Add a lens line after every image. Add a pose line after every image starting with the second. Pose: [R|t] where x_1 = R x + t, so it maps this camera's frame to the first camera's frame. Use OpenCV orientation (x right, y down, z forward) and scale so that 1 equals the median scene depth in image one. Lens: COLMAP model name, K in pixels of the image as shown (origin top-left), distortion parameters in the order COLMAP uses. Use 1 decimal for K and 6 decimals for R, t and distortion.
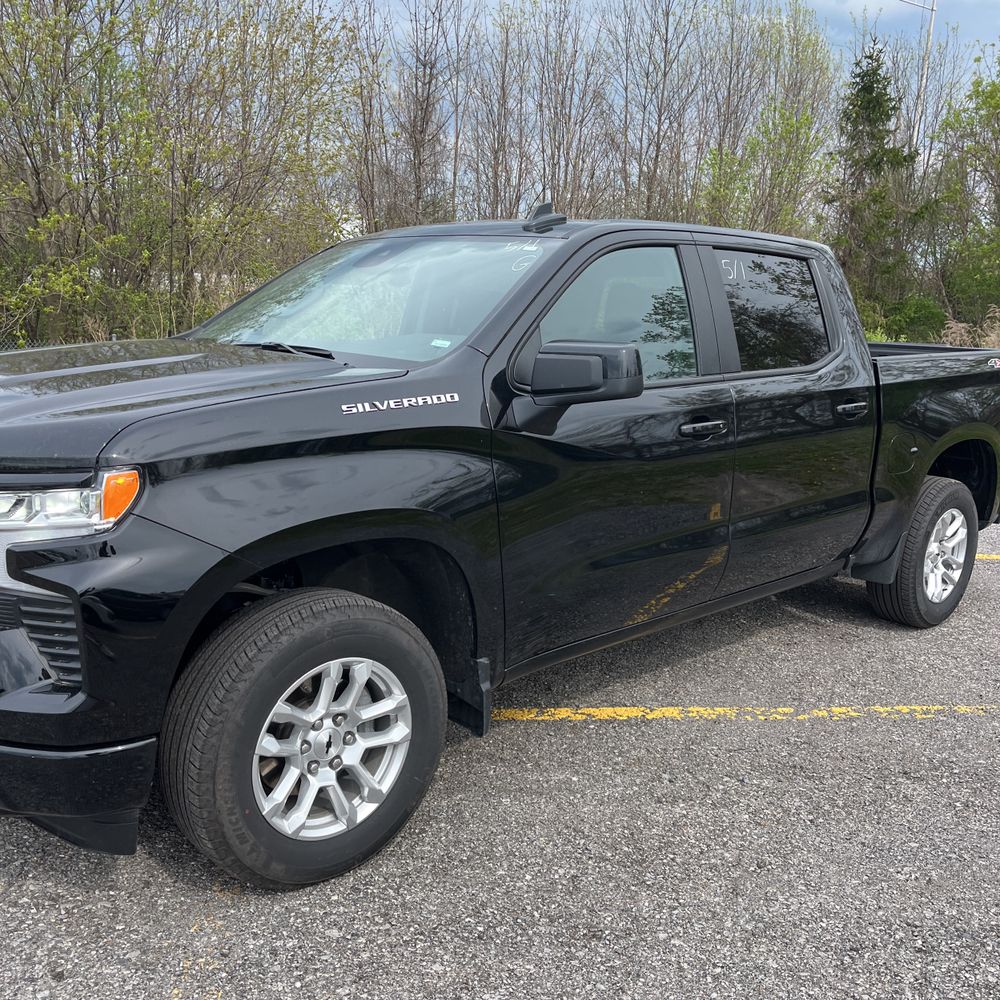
lens RADIAL K [[1020.6, 0, 499.7], [0, 1020.6, 499.9], [0, 0, 1]] dist [0.029058, 0.000000]
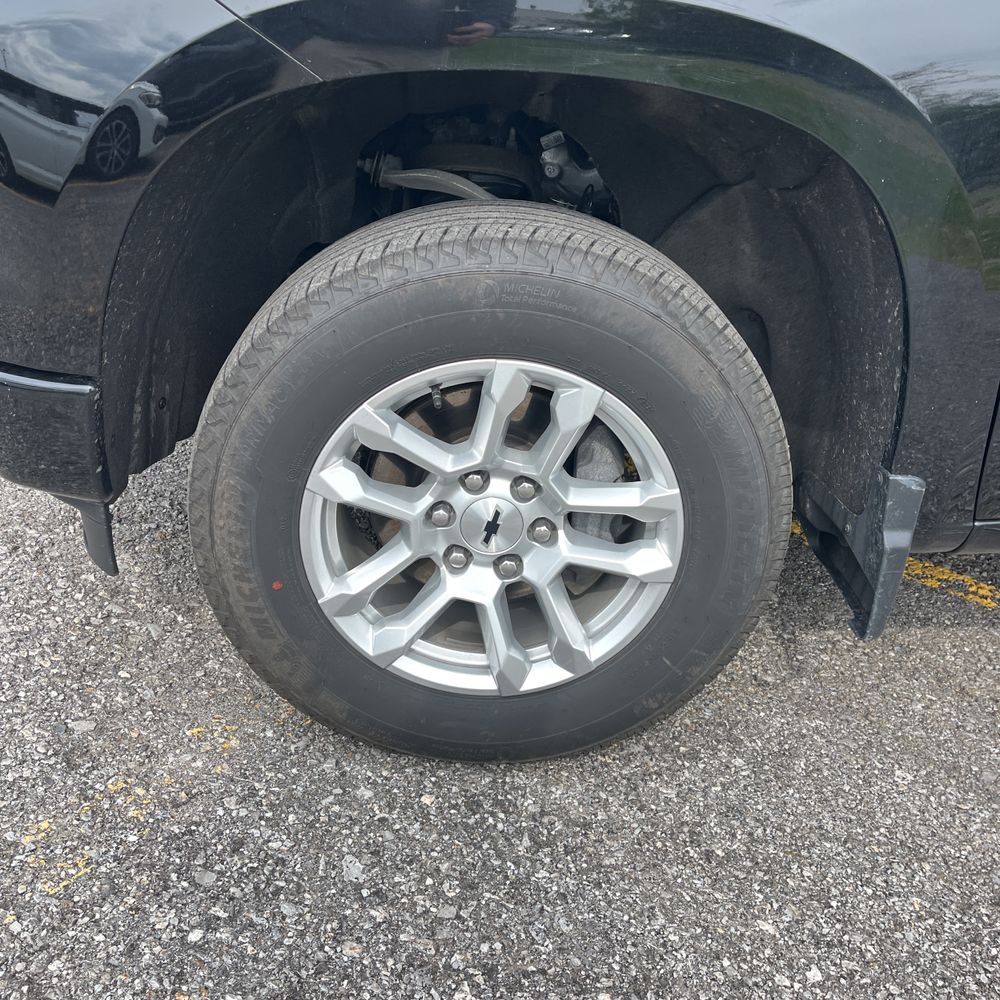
lens RADIAL K [[1020.6, 0, 500.6], [0, 1020.6, 497.1], [0, 0, 1]] dist [0.029058, 0.000000]
pose [[0.753355, 0.338199, -0.563984, 0.109210], [-0.198926, 0.934640, 0.294748, 0.078807], [0.626806, -0.109859, 0.771392, 0.622472]]
